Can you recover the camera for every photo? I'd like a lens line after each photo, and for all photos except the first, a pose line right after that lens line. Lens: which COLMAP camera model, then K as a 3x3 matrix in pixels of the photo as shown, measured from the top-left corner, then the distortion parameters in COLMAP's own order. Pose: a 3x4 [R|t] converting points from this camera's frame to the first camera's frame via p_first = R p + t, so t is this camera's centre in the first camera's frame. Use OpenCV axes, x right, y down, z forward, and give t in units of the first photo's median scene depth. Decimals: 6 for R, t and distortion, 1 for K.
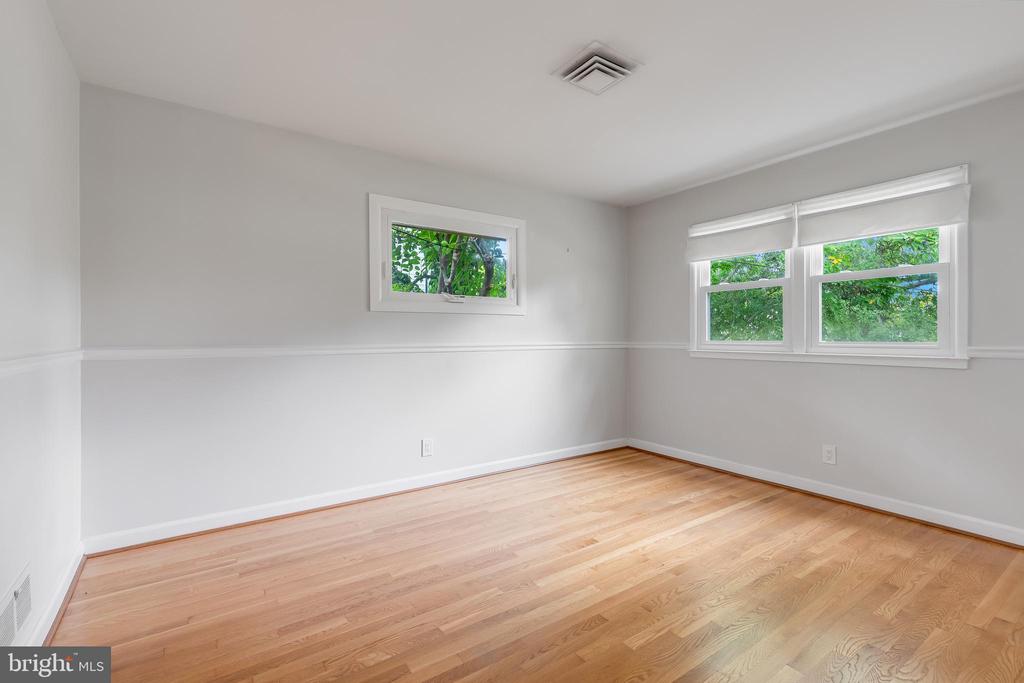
lens RADIAL K [[459.7, 0, 510.8], [0, 459.7, 338.3], [0, 0, 1]] dist [0.005614, -0.000815]
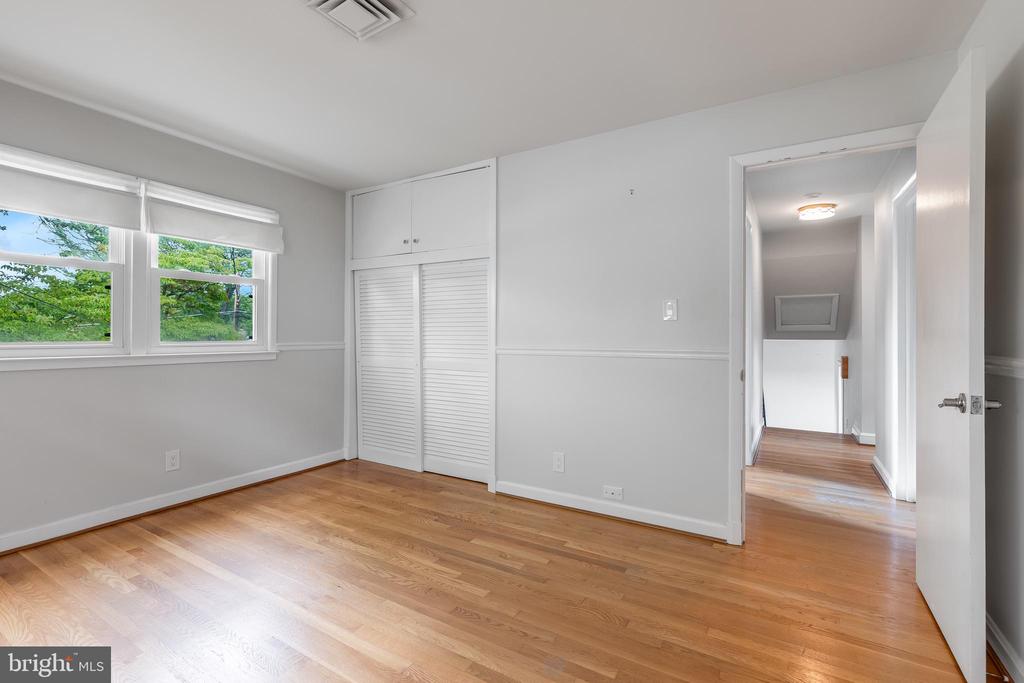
lens RADIAL K [[459.7, 0, 513.2], [0, 459.7, 336.8], [0, 0, 1]] dist [0.005614, -0.000815]
pose [[-0.404911, -0.006085, 0.914336, -0.509792], [-0.000028, 0.999978, 0.006643, -0.008995], [-0.914356, 0.002664, -0.404902, 0.831463]]
